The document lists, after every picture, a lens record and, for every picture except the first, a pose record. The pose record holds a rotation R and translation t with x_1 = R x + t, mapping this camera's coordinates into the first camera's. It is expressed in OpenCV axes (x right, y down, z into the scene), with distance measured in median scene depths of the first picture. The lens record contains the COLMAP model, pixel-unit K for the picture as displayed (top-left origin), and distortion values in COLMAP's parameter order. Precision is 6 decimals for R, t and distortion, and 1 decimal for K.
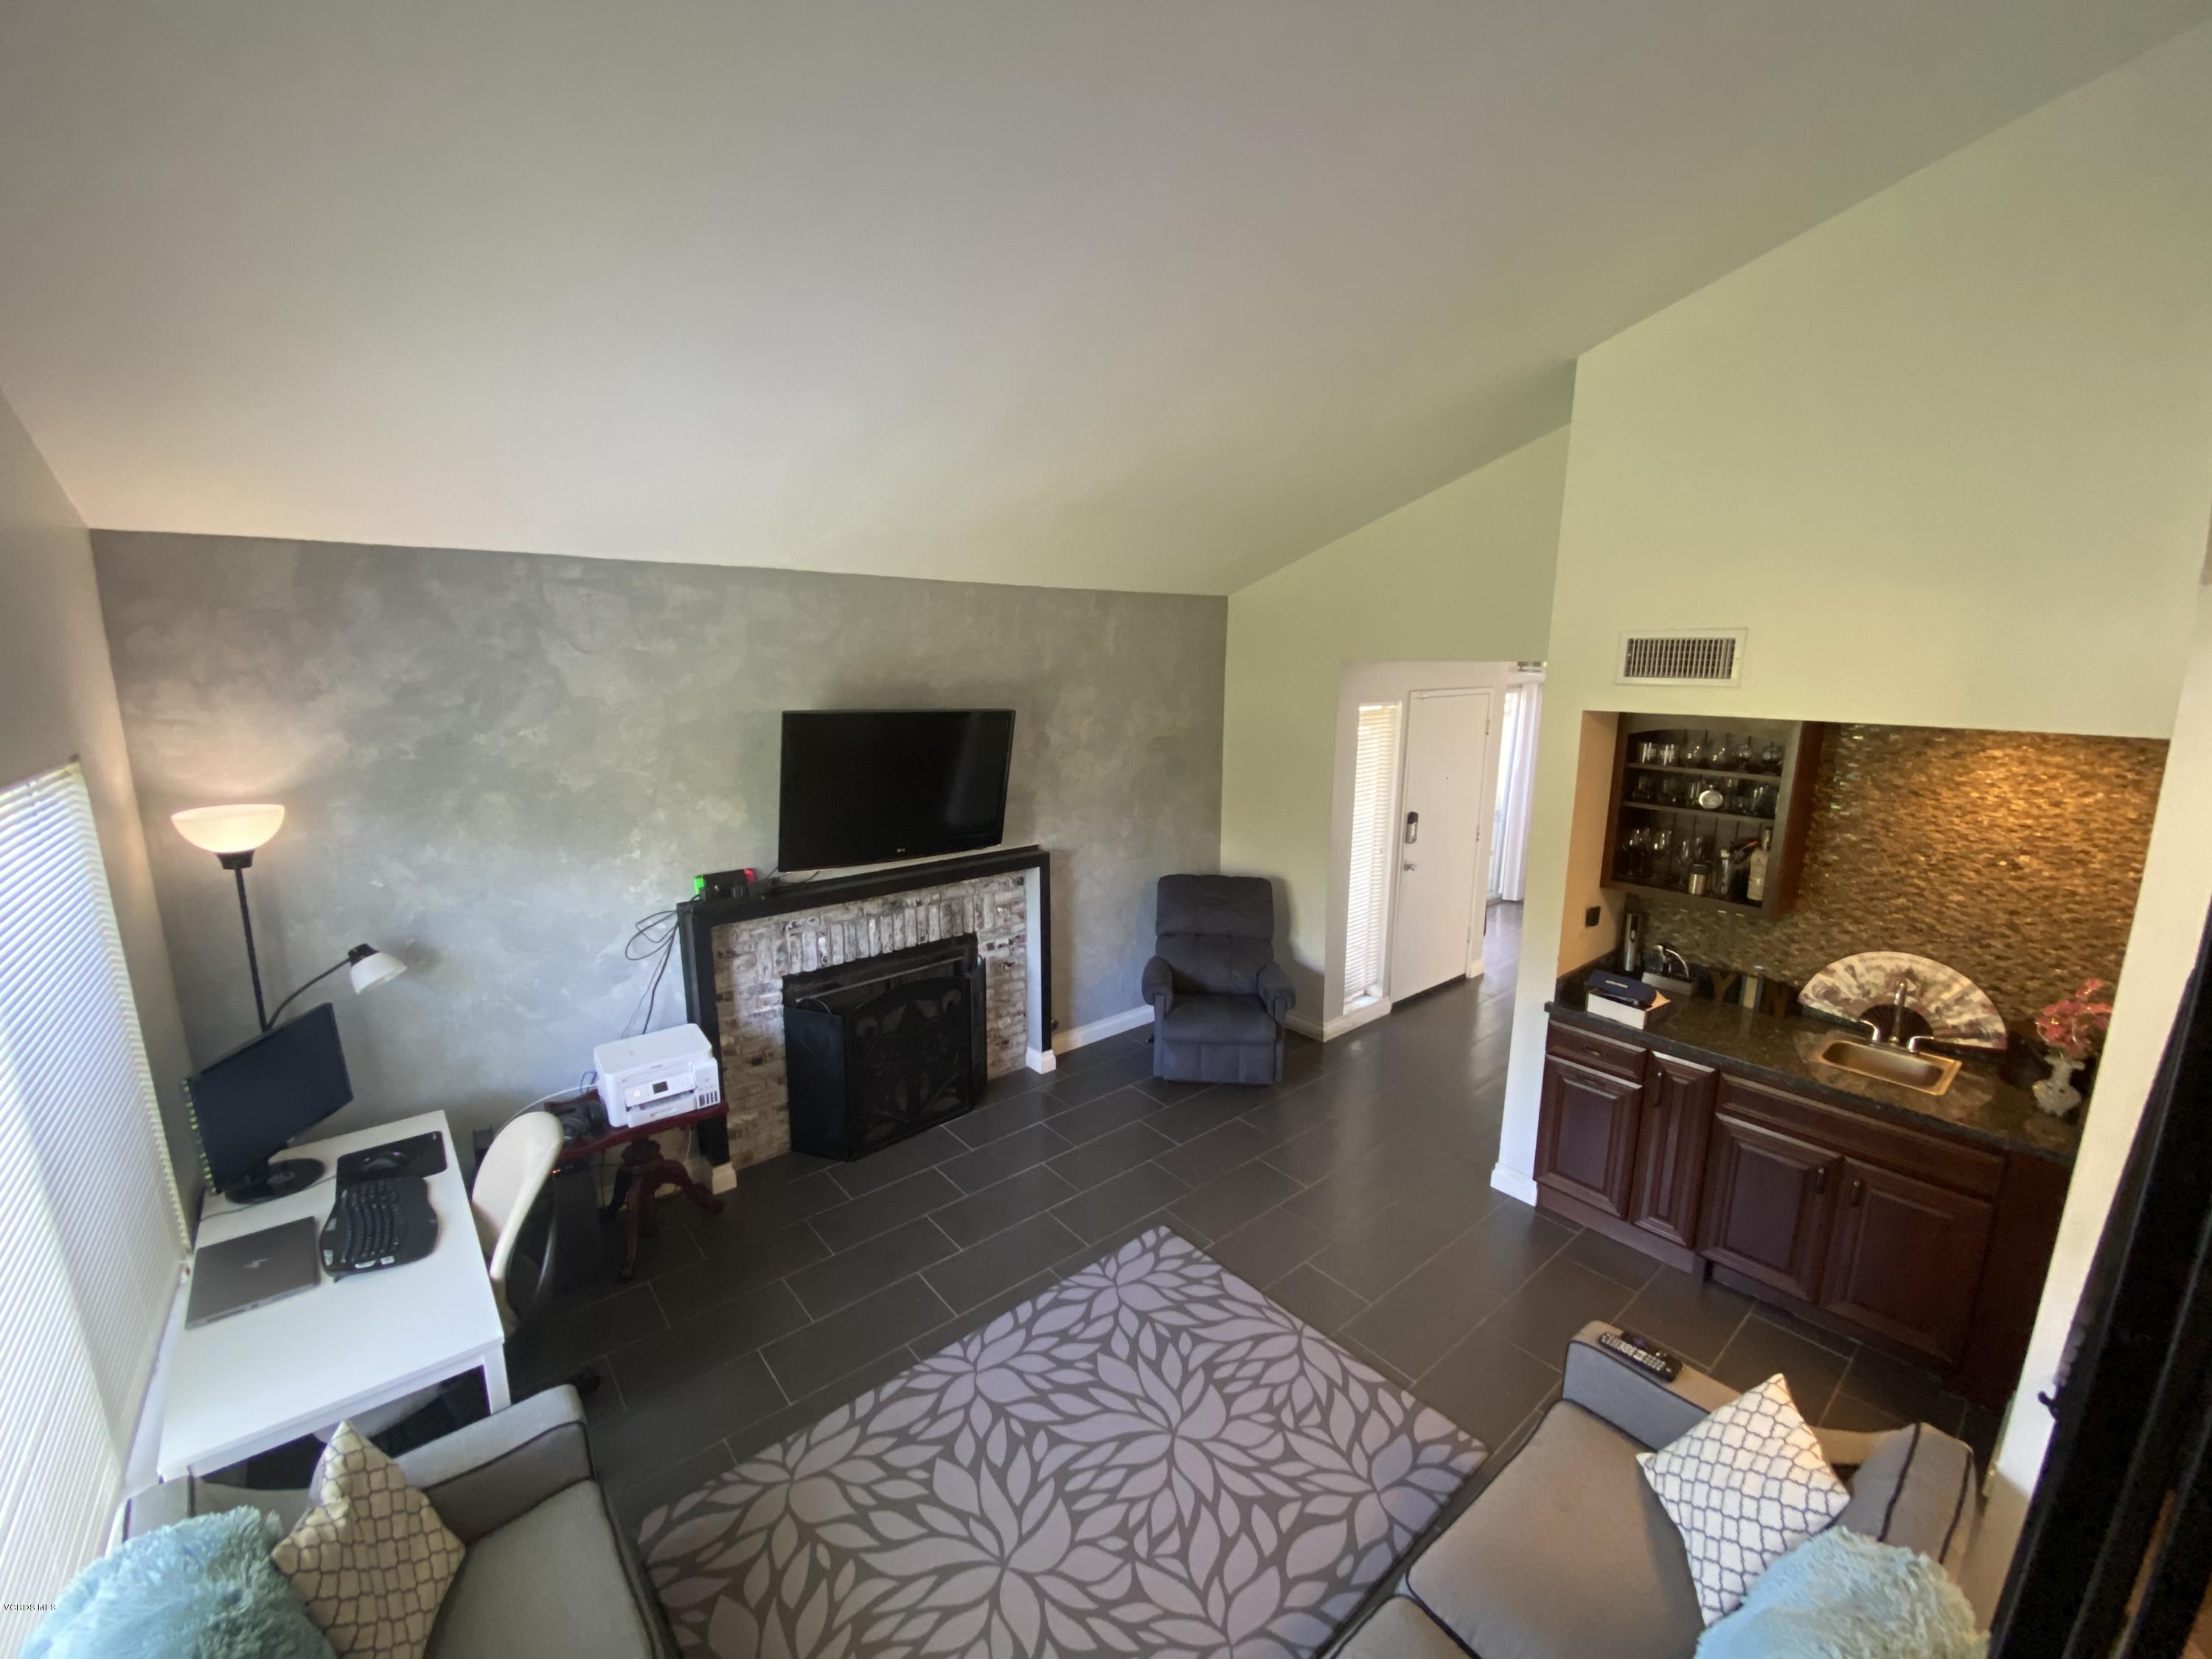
lens RADIAL K [[895.2, 0, 1114.8], [0, 895.2, 818.7], [0, 0, 1]] dist [0.011394, -0.011194]
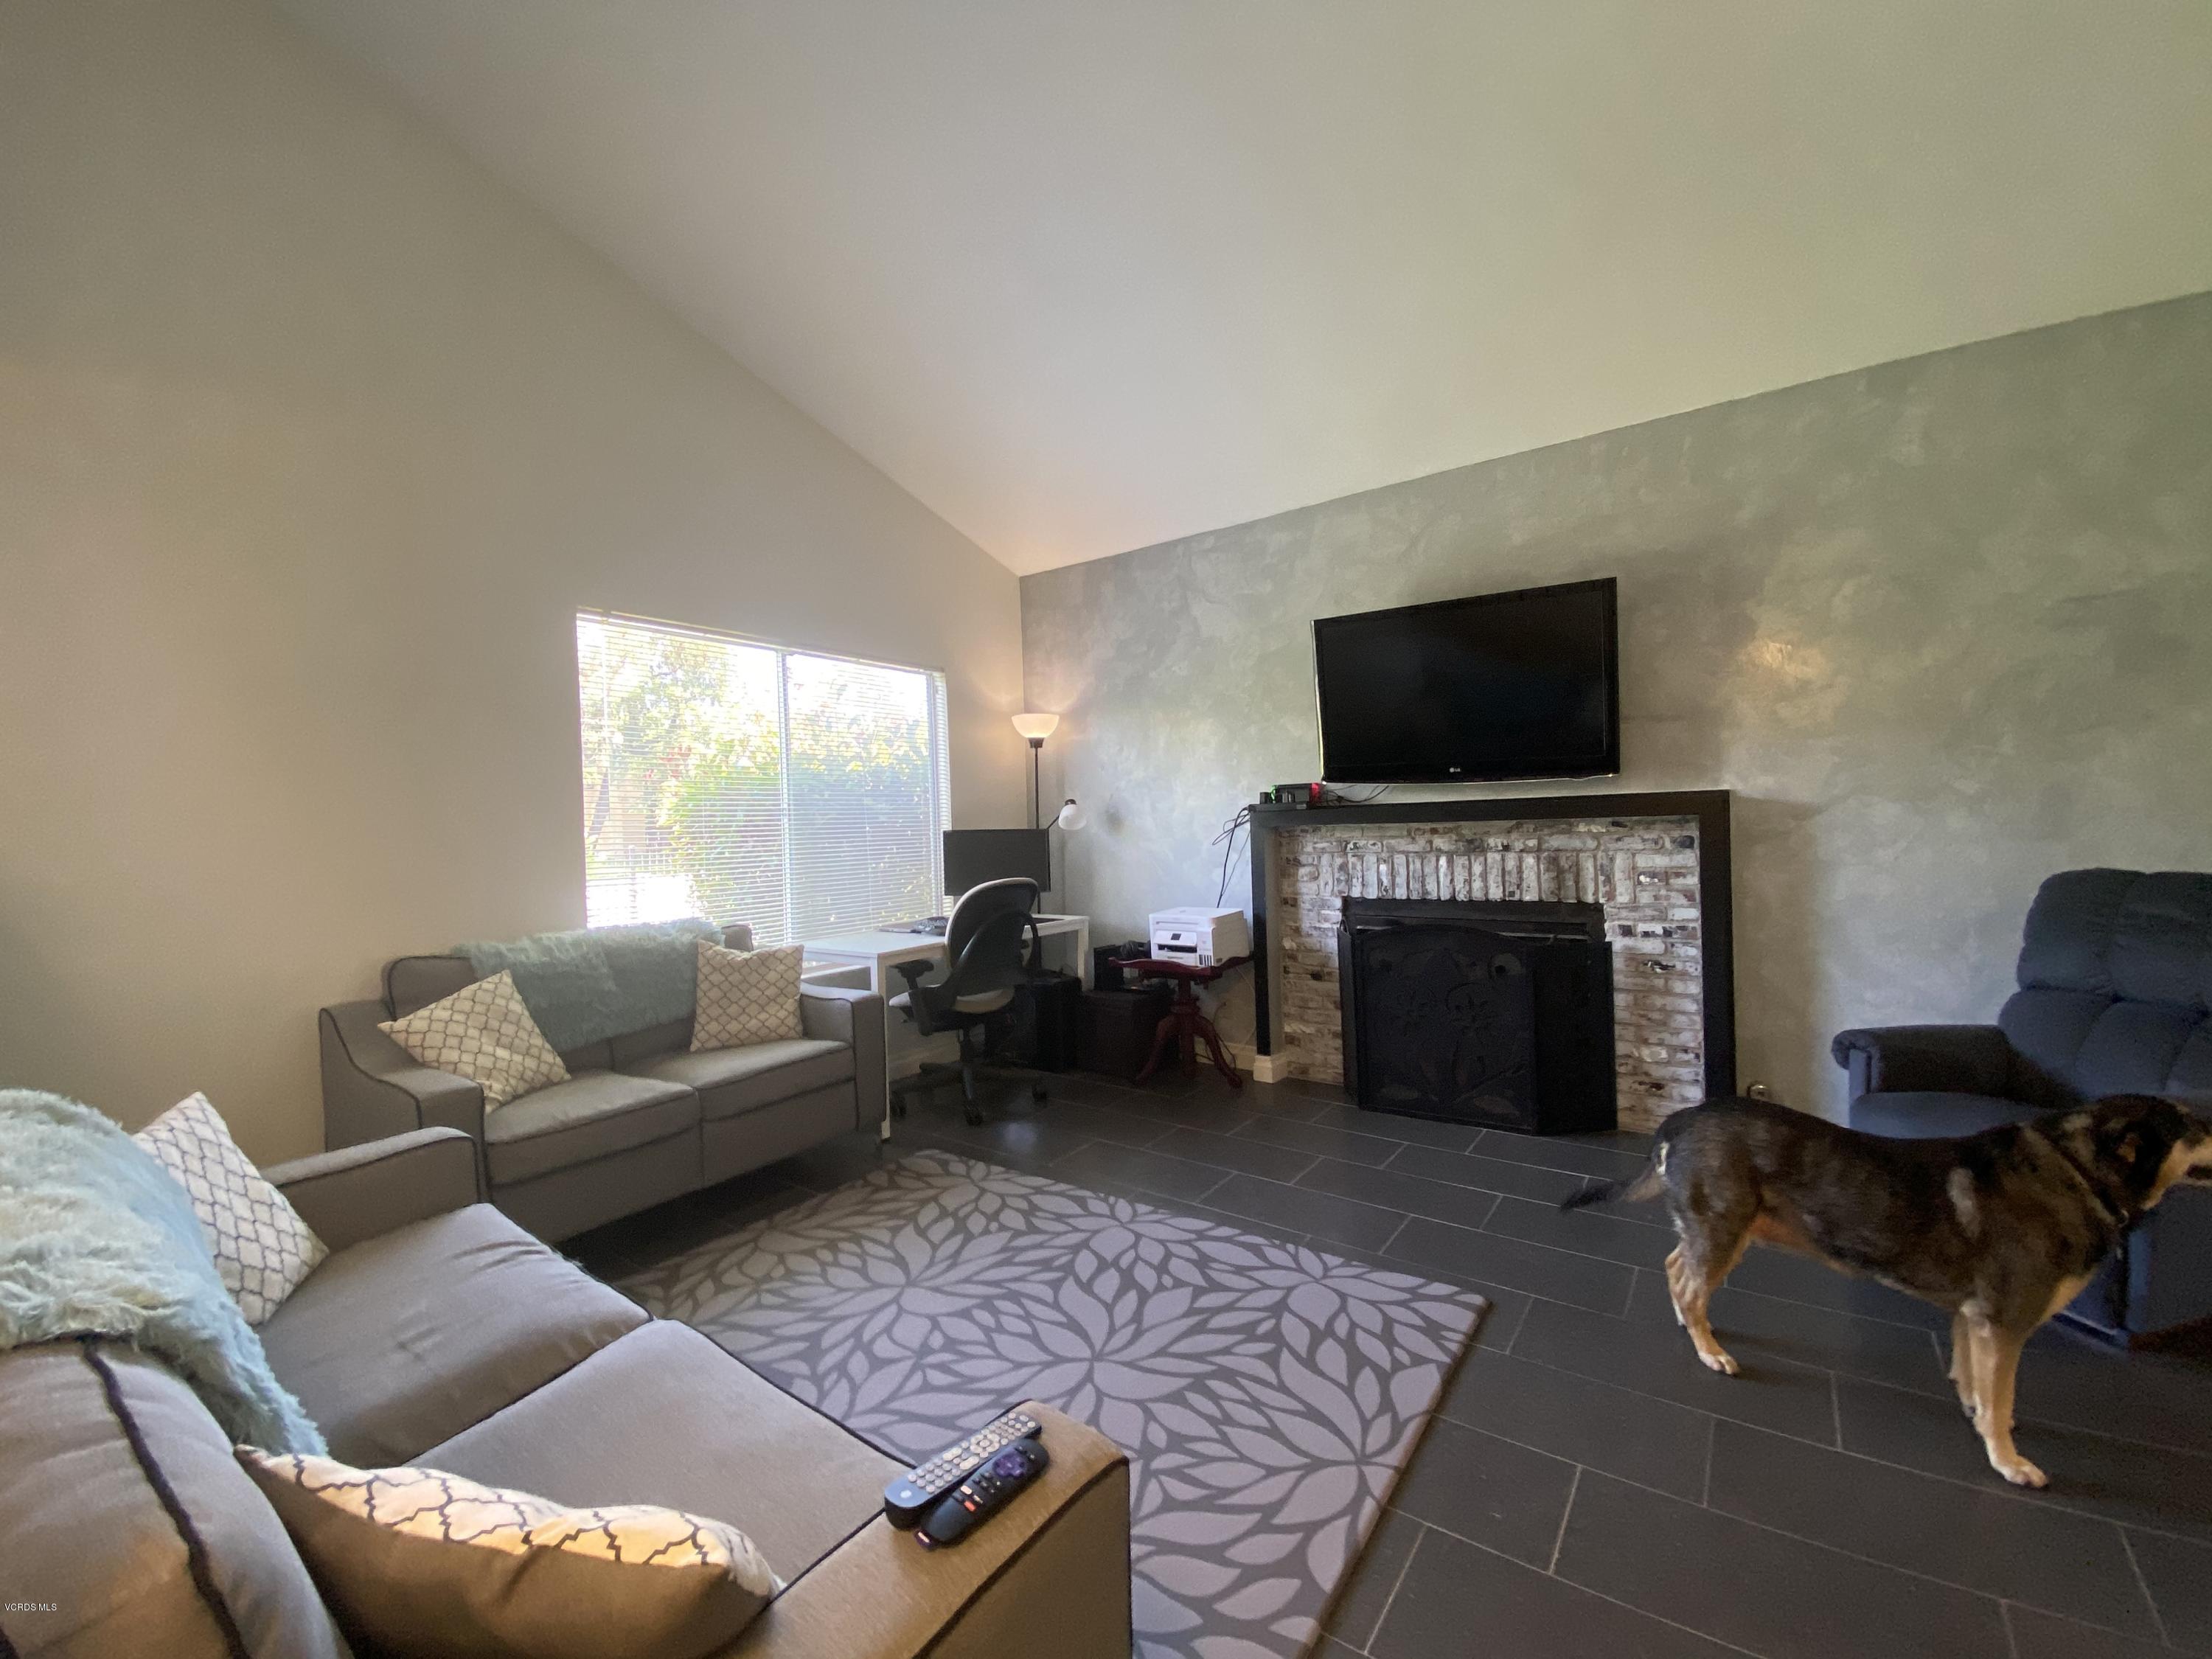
lens RADIAL K [[895.2, 0, 1120.1], [0, 895.2, 839.1], [0, 0, 1]] dist [0.011394, -0.011194]
pose [[0.247386, 0.001022, -0.968917, 0.933540], [-0.144860, 0.988799, -0.035943, 0.323661], [0.958027, 0.149249, 0.244763, 0.899435]]
